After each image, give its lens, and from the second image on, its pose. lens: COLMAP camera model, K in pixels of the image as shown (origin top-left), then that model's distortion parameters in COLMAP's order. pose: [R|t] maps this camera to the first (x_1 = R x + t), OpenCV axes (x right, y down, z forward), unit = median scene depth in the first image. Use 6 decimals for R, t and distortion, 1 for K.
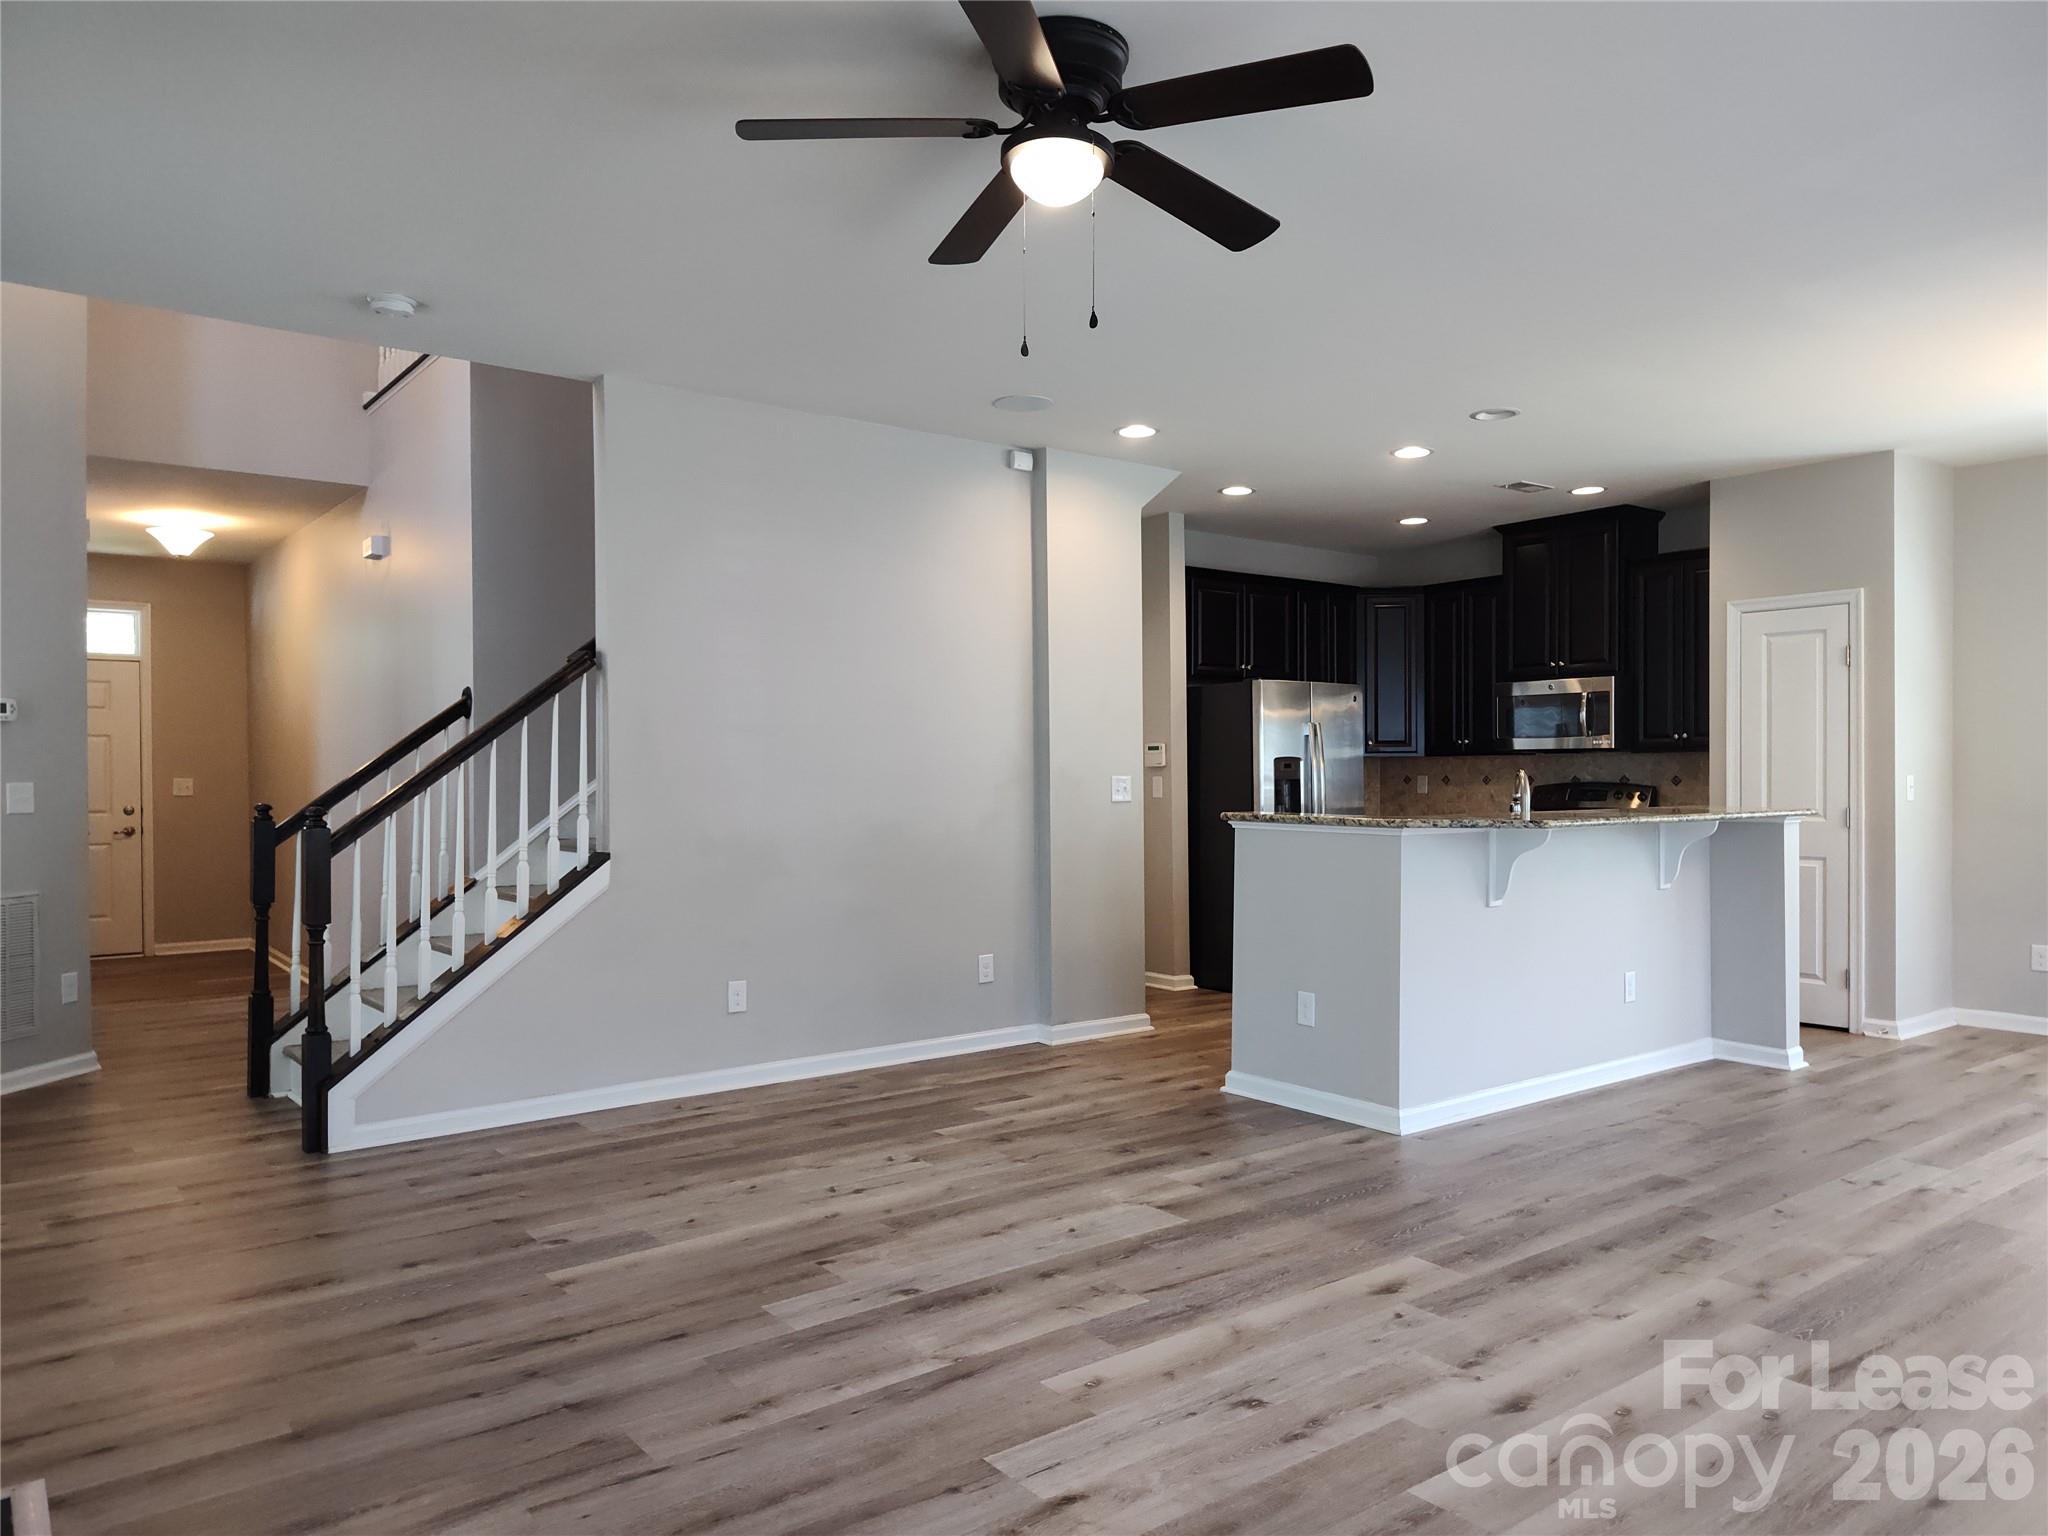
lens RADIAL K [[1397.5, 0, 1027.3], [0, 1397.5, 783.7], [0, 0, 1]] dist [0.064771, -0.084328]
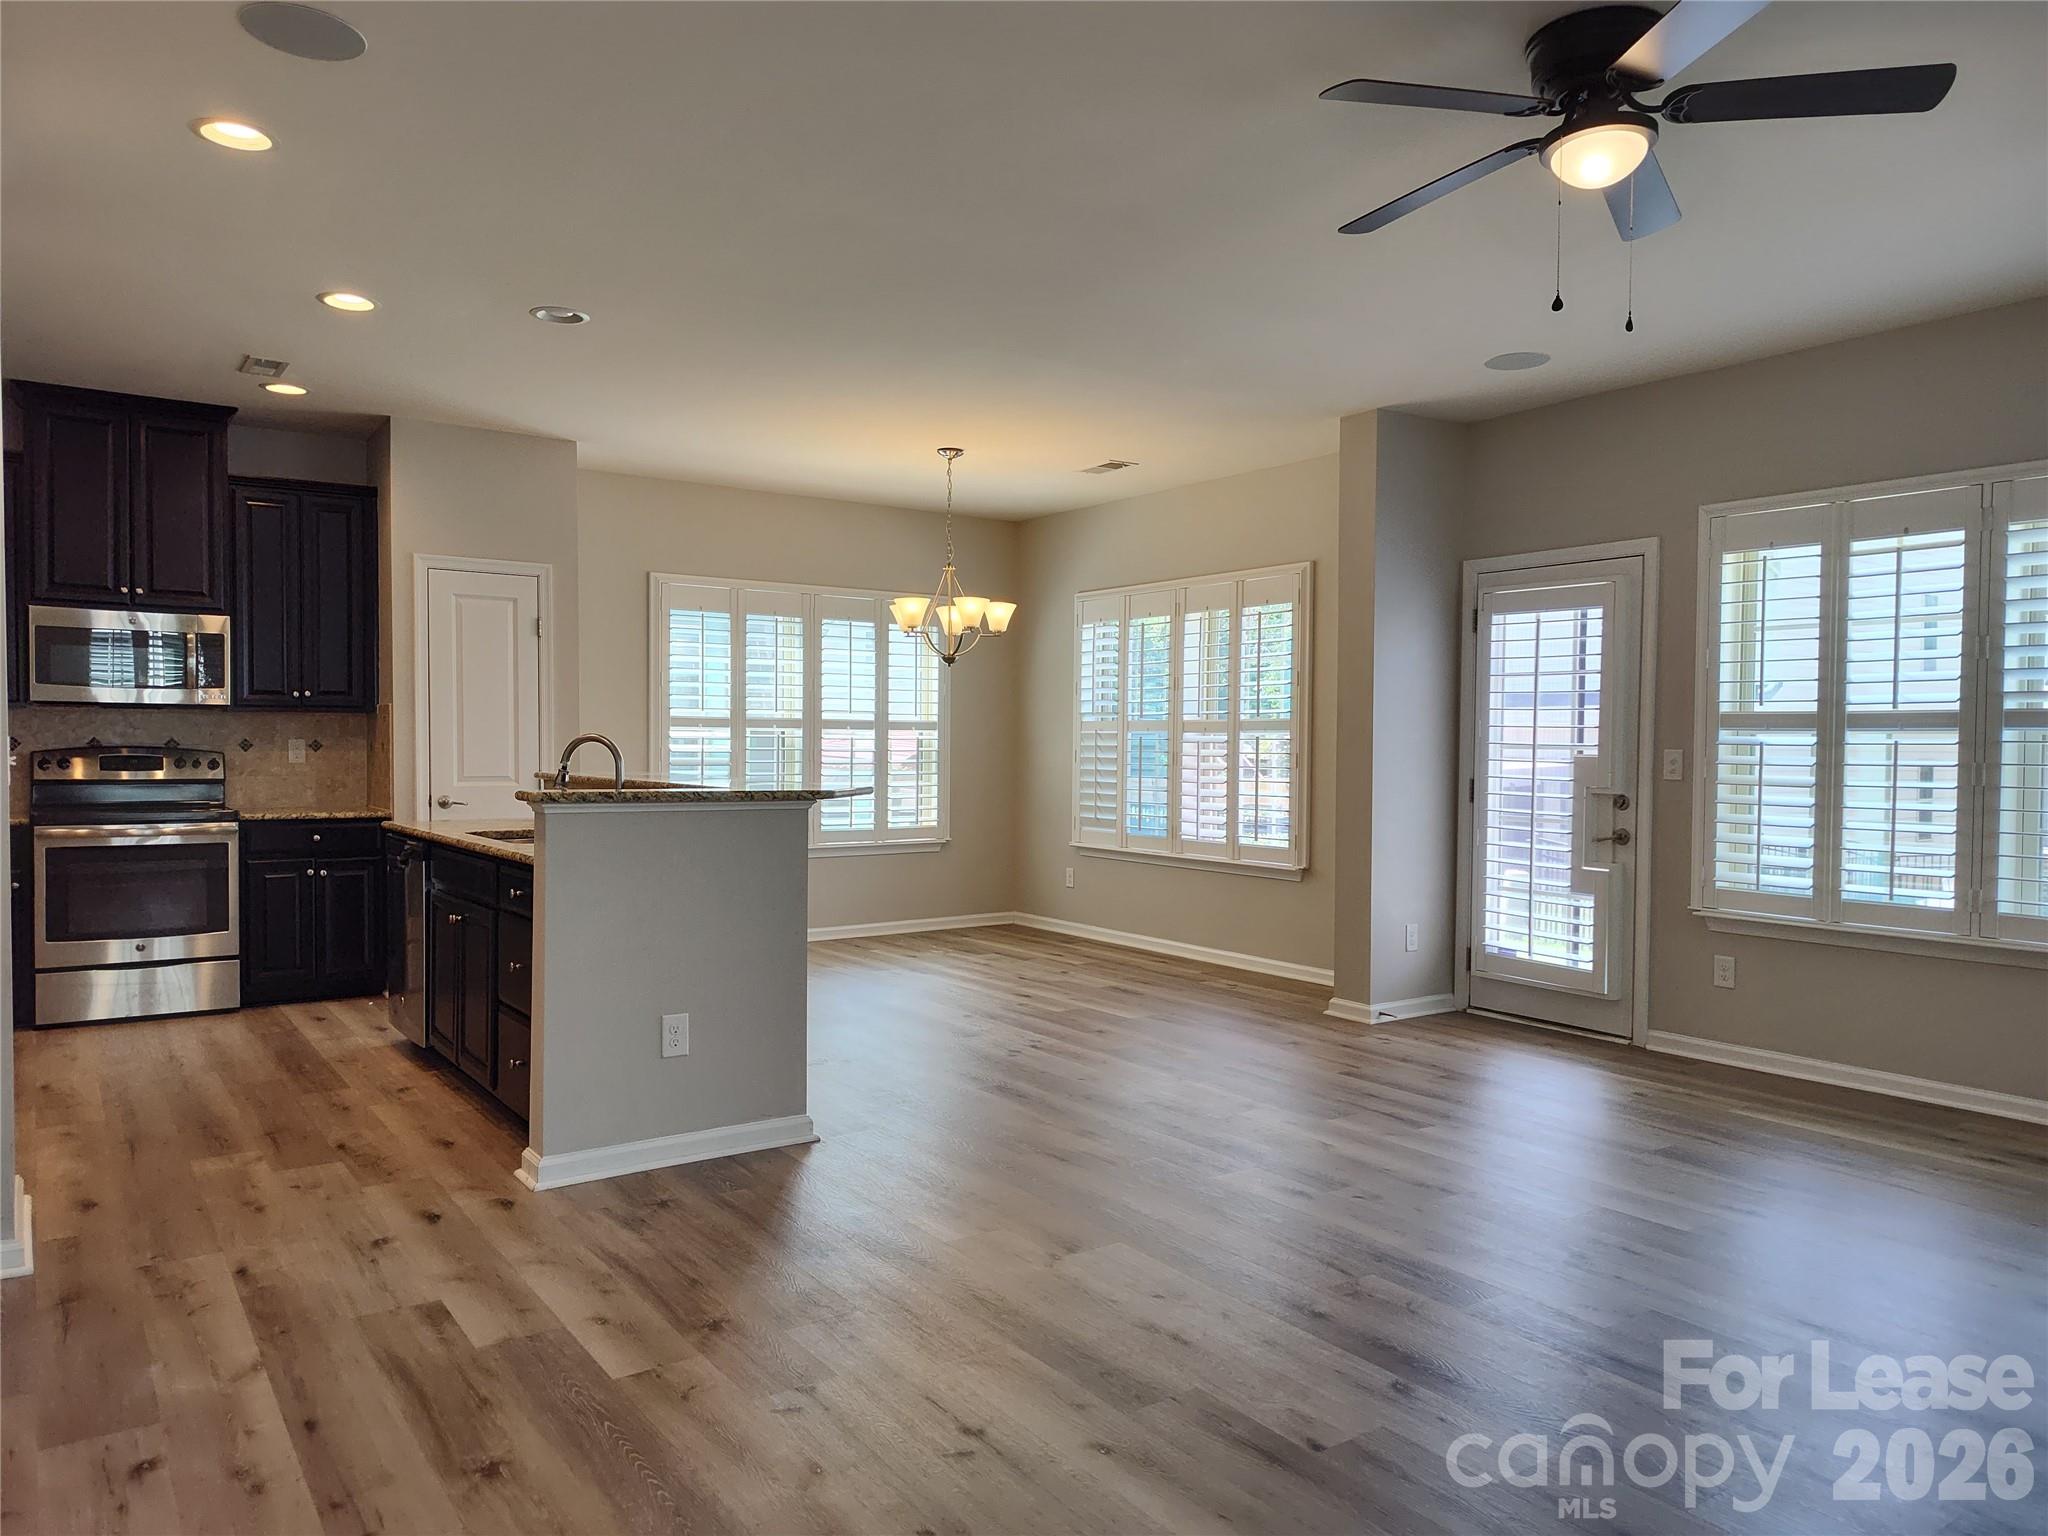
lens RADIAL K [[1397.5, 0, 1027.3], [0, 1397.5, 783.7], [0, 0, 1]] dist [0.064771, -0.084328]
pose [[0.038330, -0.027177, 0.998896, -0.636794], [-0.000395, 0.999630, 0.027212, -0.003595], [-0.999265, -0.001438, 0.038305, 0.846851]]
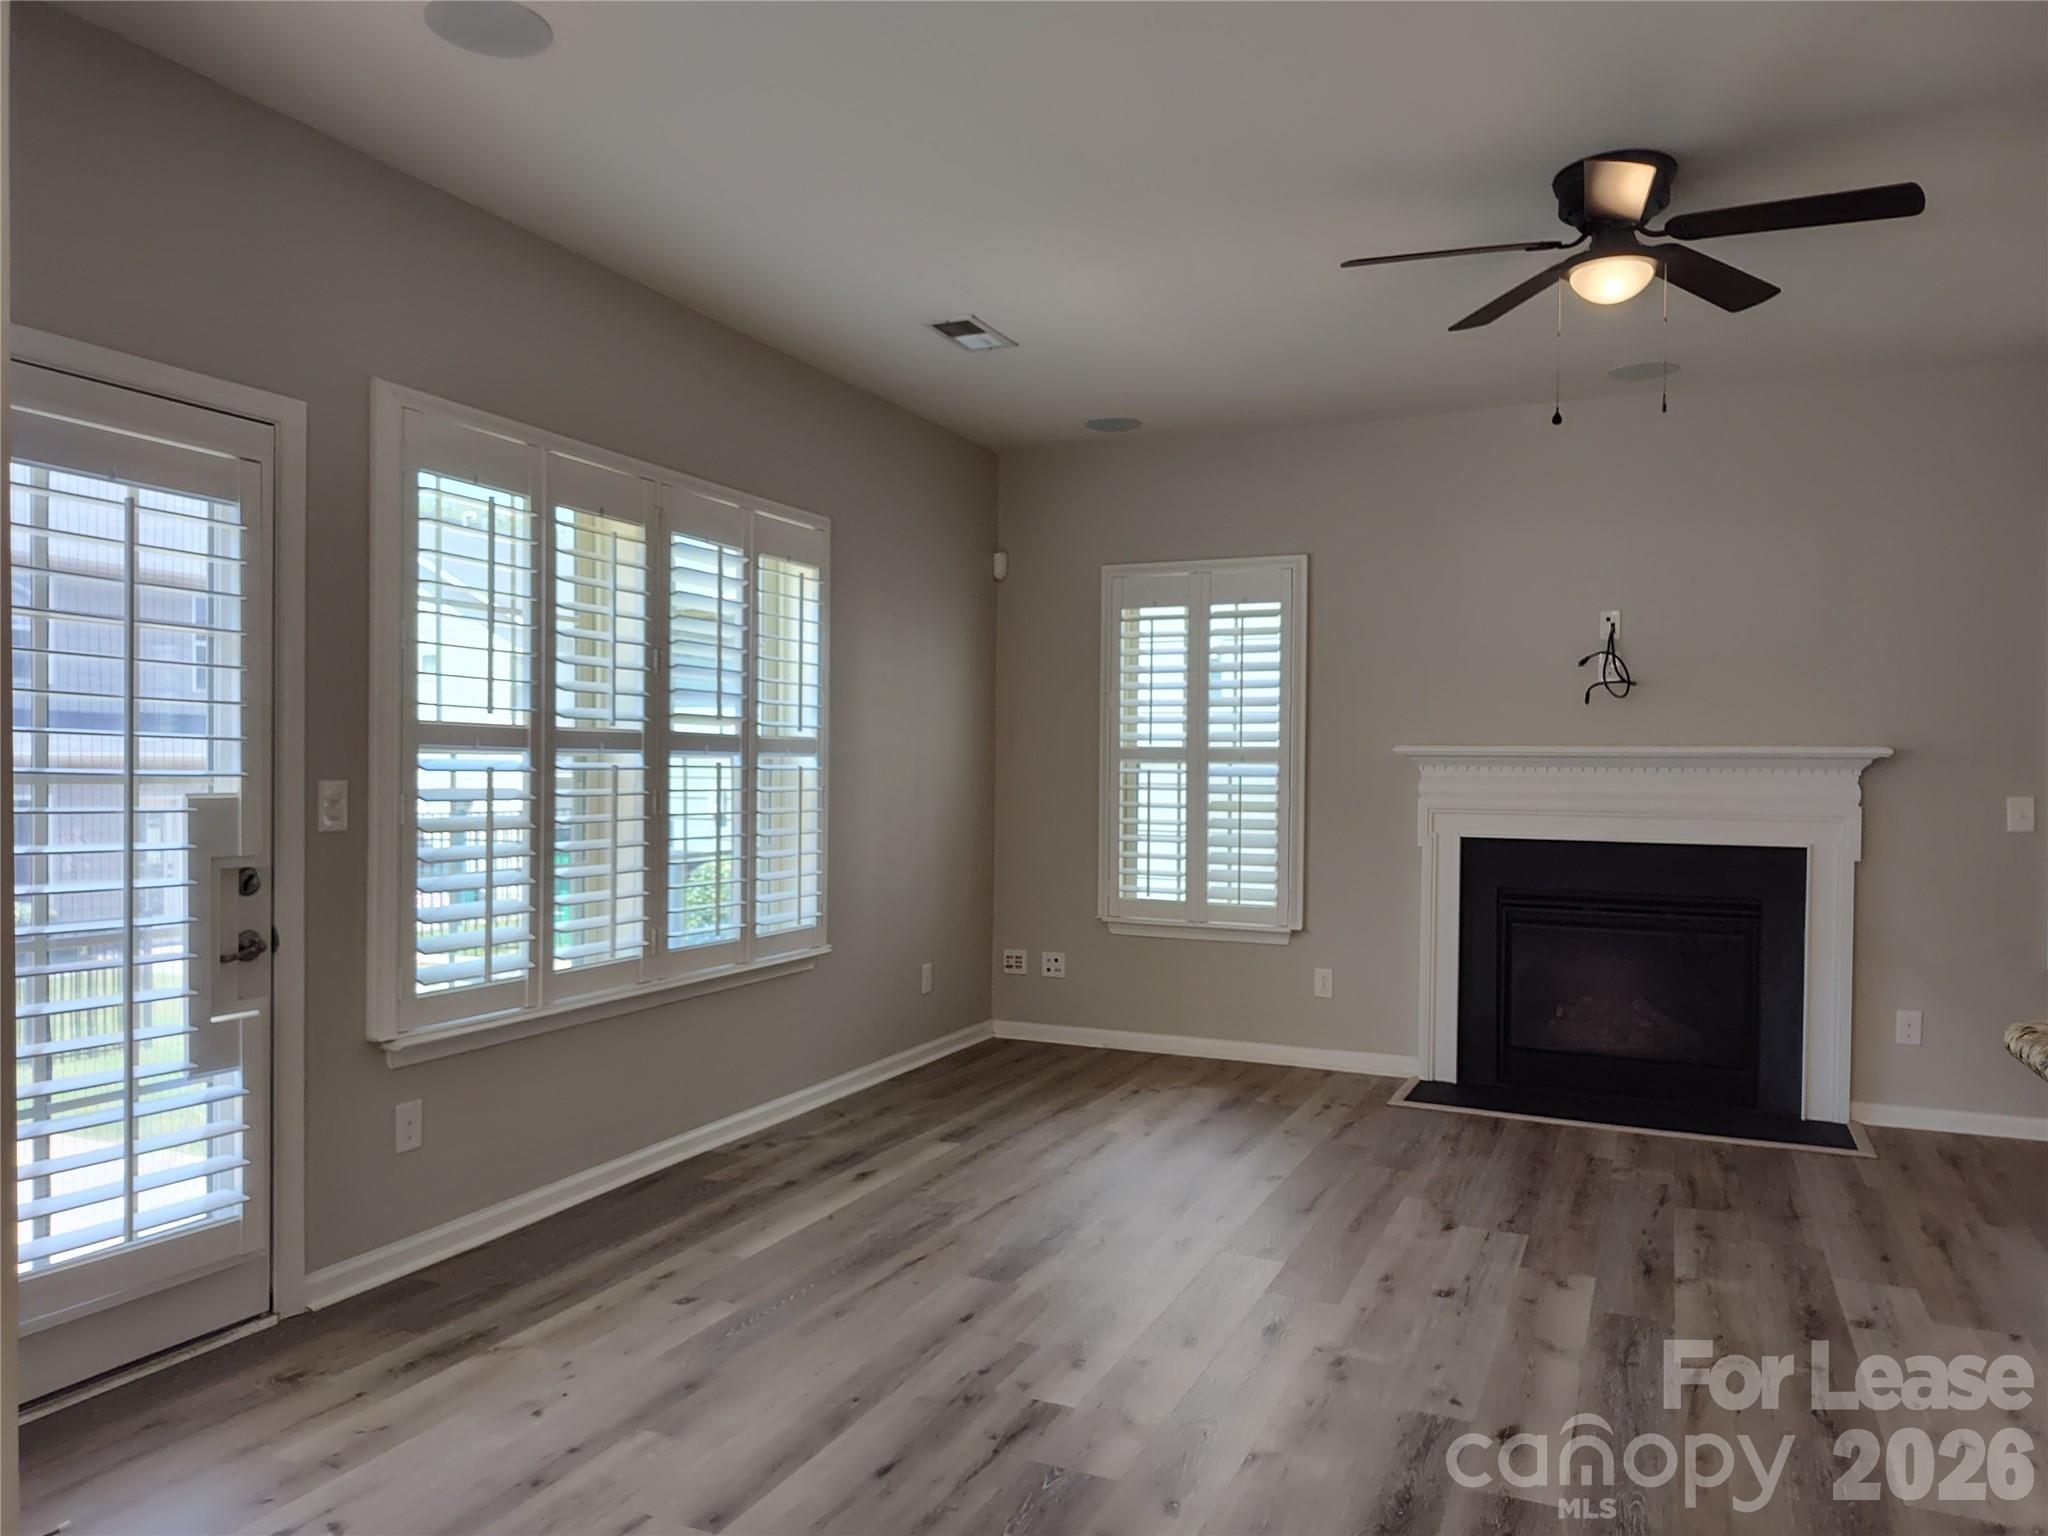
lens RADIAL K [[1397.5, 0, 1027.3], [0, 1397.5, 783.7], [0, 0, 1]] dist [0.064771, -0.084328]
pose [[-0.883073, 0.001230, -0.469235, 0.624142], [-0.009834, 0.999728, 0.021127, -0.016289], [0.469133, 0.023271, -0.882821, 1.125737]]
